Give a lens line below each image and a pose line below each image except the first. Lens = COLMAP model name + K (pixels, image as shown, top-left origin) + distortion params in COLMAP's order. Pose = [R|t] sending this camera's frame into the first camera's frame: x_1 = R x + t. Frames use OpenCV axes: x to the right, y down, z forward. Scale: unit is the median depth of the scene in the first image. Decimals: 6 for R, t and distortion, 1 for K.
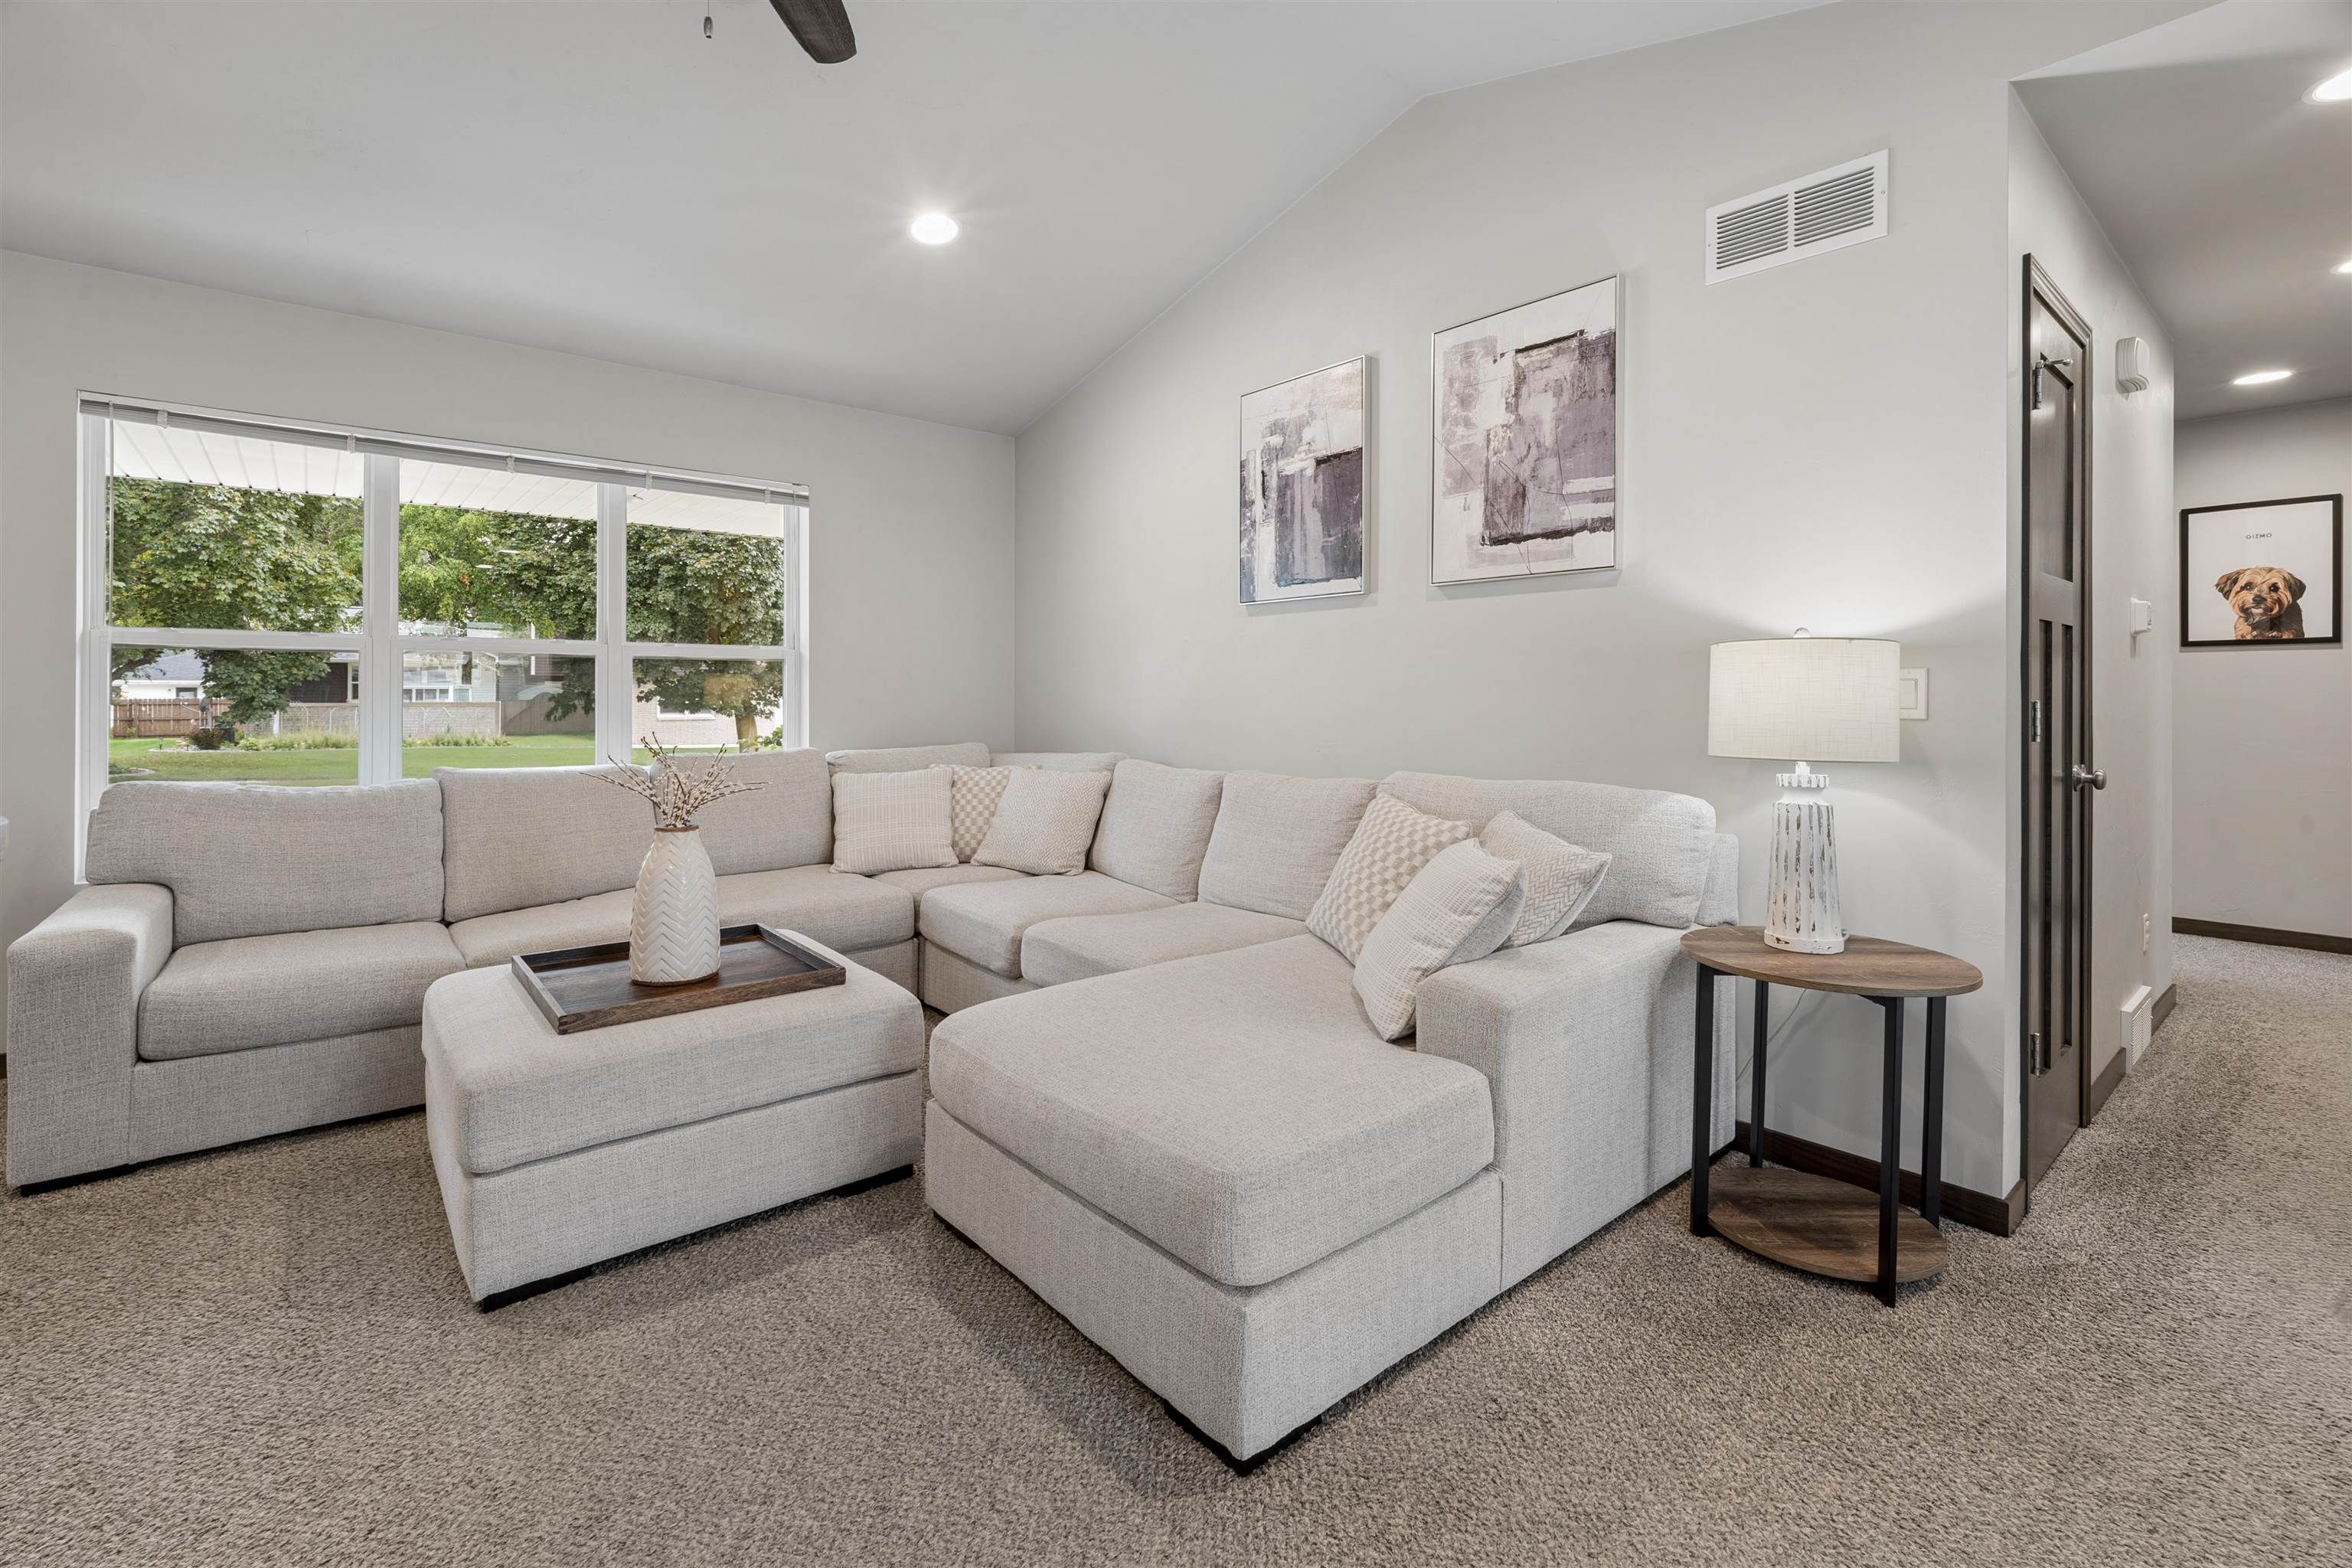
lens RADIAL K [[1020.9, 0, 1175.1], [0, 1020.9, 699.2], [0, 0, 1]] dist [-0.000547, -0.000148]
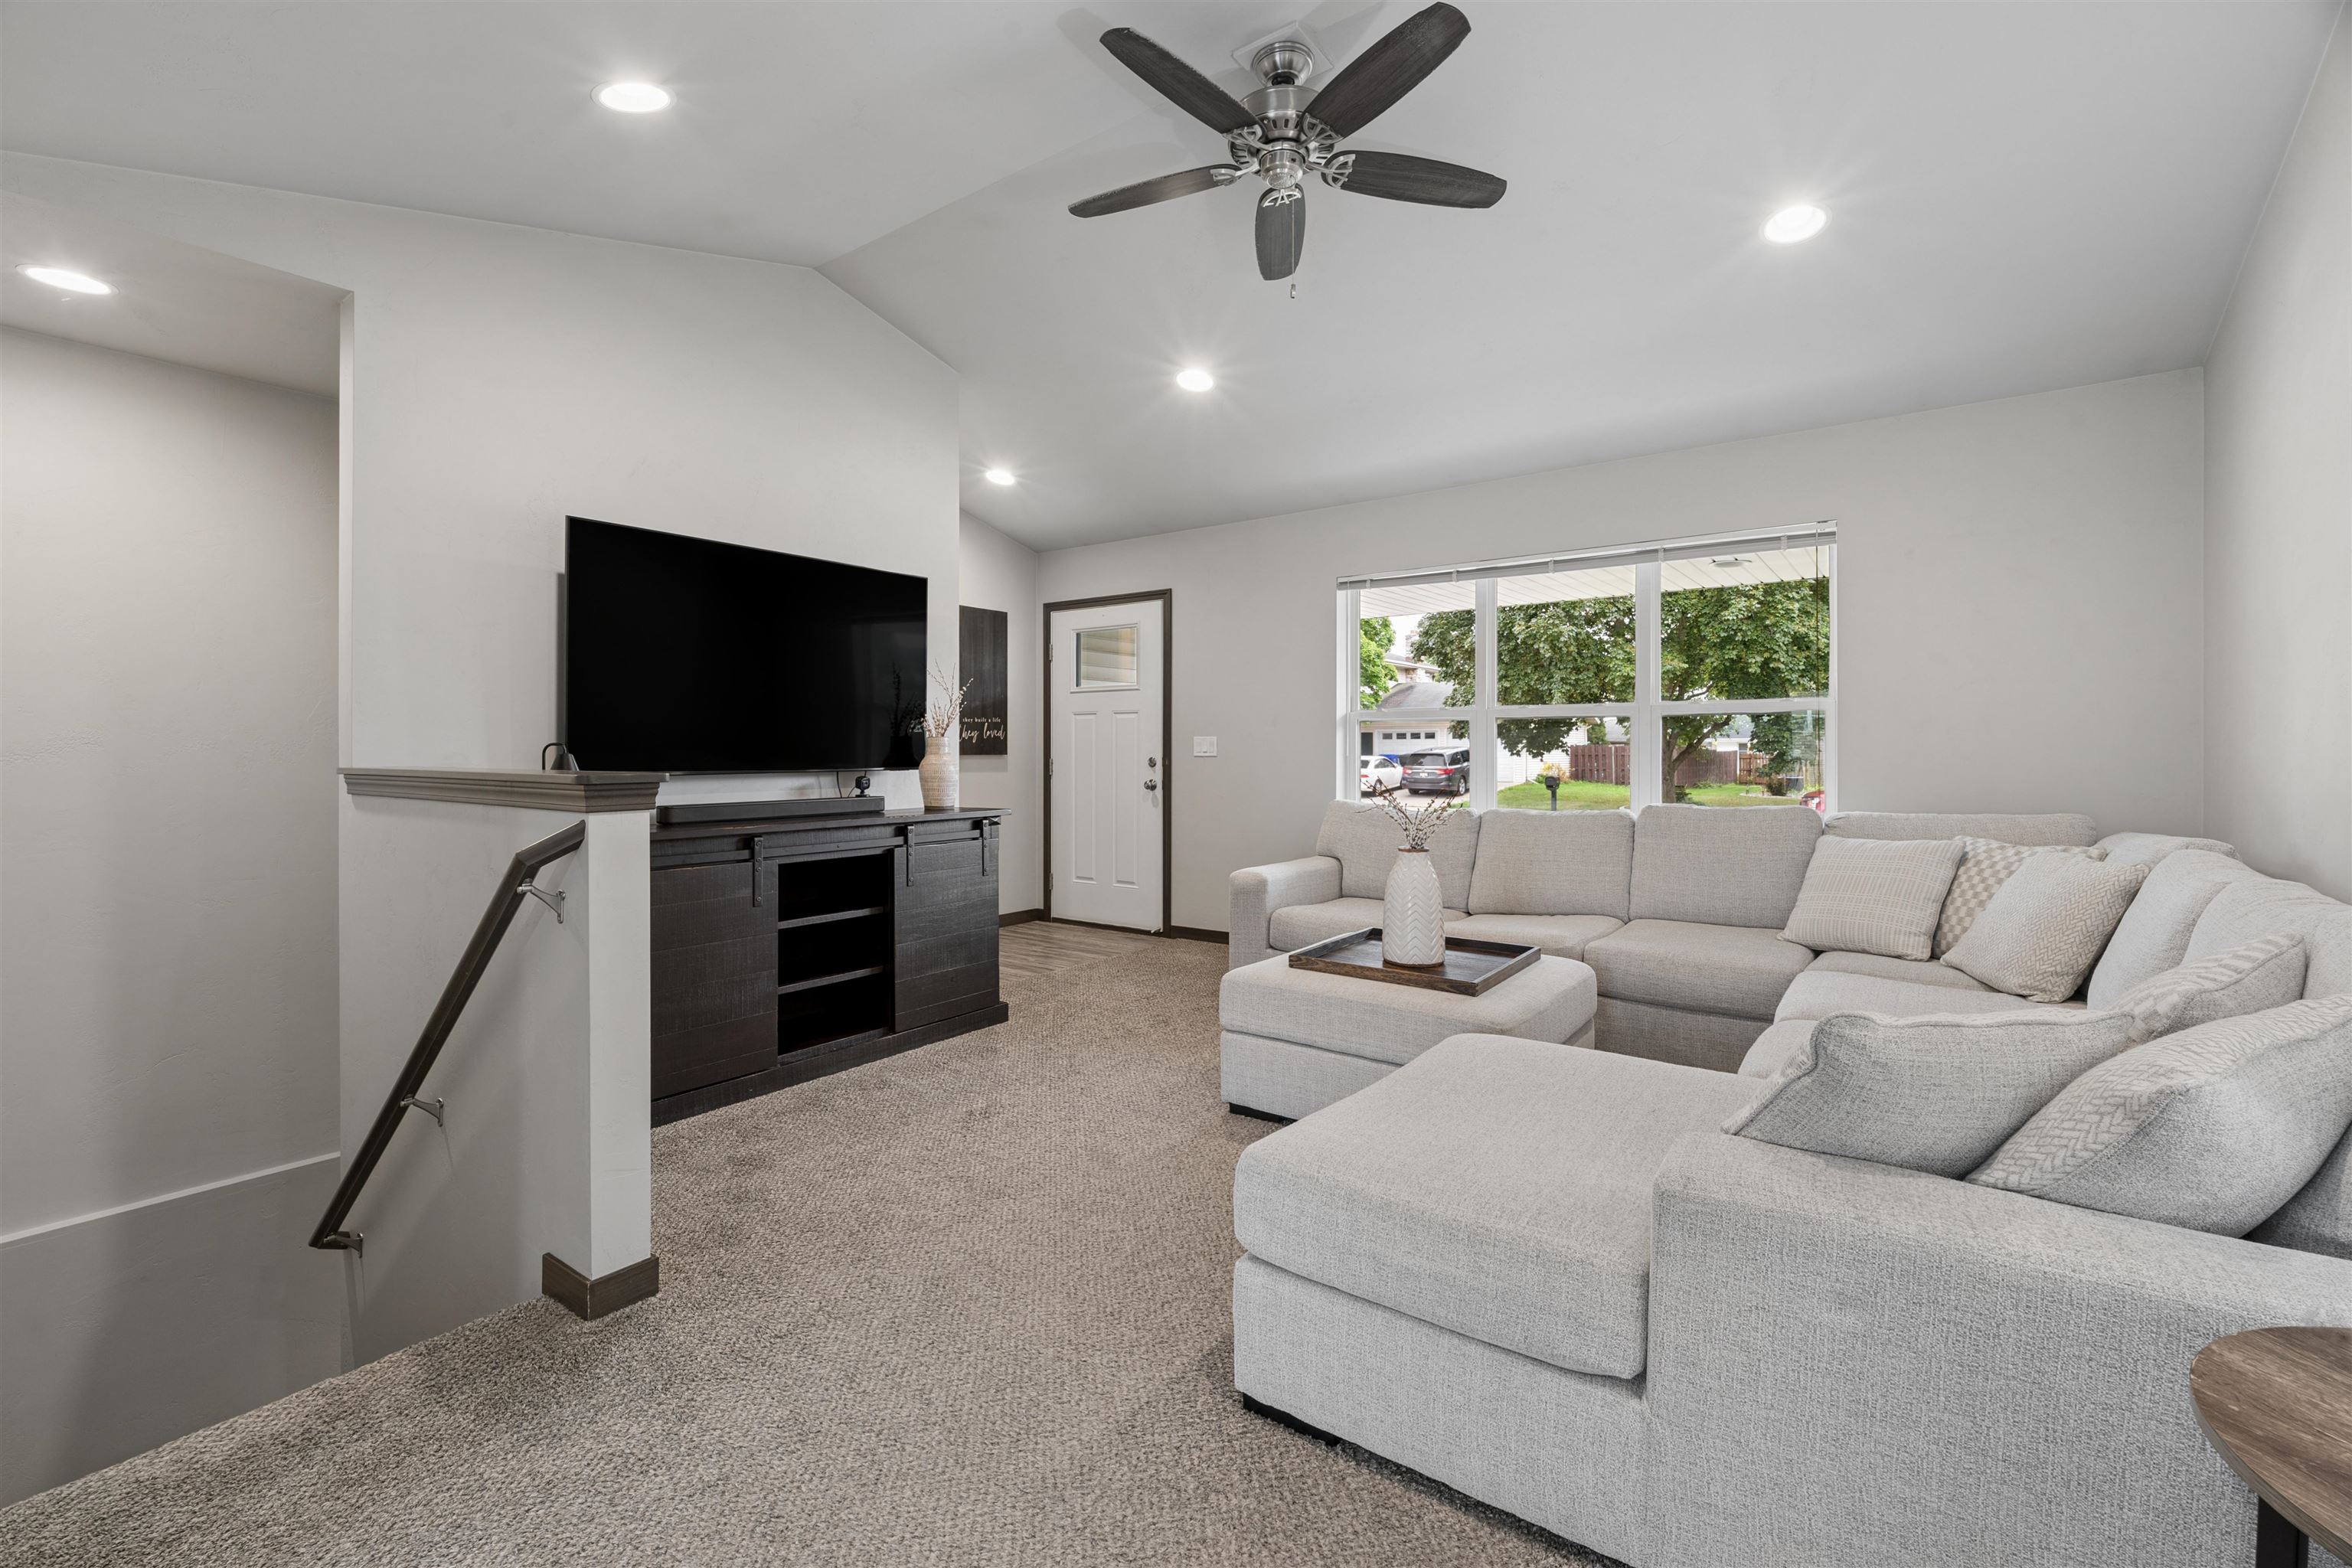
lens RADIAL K [[1022.0, 0, 1169.3], [0, 1022.0, 750.1], [0, 0, 1]] dist [0.000221, 0.000183]
pose [[0.234713, 0.001418, -0.972064, 0.548671], [-0.006006, 0.999982, 0.000008, 0.000142], [0.972046, 0.005837, 0.234717, 0.290968]]
